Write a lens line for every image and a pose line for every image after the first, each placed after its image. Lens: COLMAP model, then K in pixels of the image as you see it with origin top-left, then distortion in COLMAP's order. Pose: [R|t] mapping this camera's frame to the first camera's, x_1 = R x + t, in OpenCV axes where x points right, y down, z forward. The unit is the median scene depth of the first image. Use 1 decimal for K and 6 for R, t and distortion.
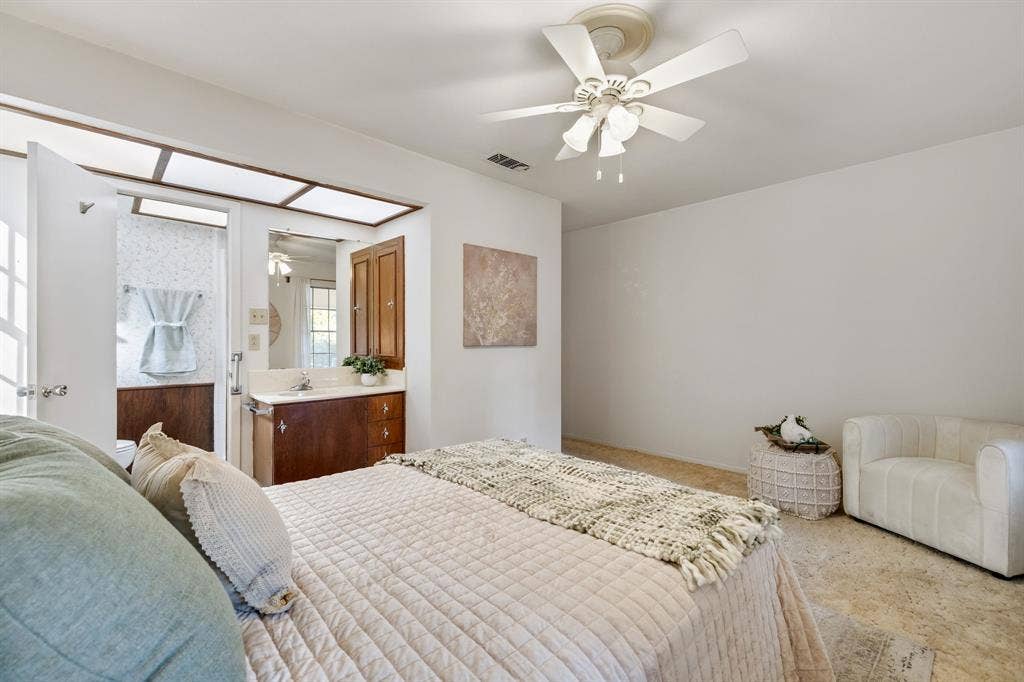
lens RADIAL K [[412.4, 0, 510.7], [0, 412.4, 338.6], [0, 0, 1]] dist [-0.000840, -0.000593]
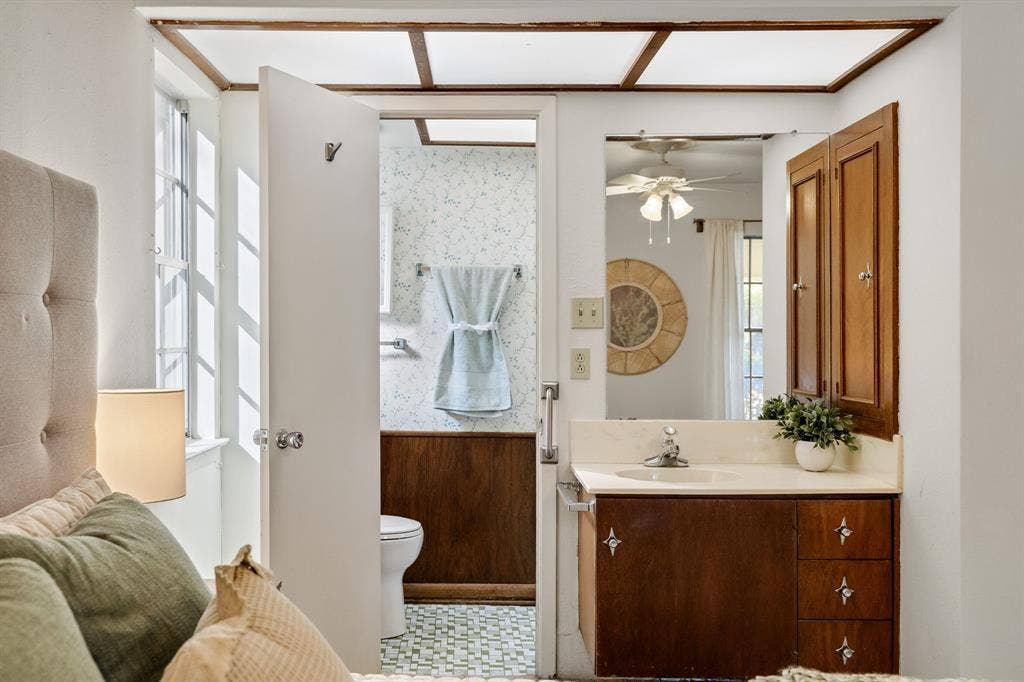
lens RADIAL K [[900.8, 0, 510.5], [0, 900.8, 335.3], [0, 0, 1]] dist [0.009550, -0.002235]
pose [[0.721824, 0.007595, -0.692034, 0.080613], [-0.007560, 0.999967, 0.003089, -0.027757], [0.692035, 0.003002, 0.721858, 0.126081]]
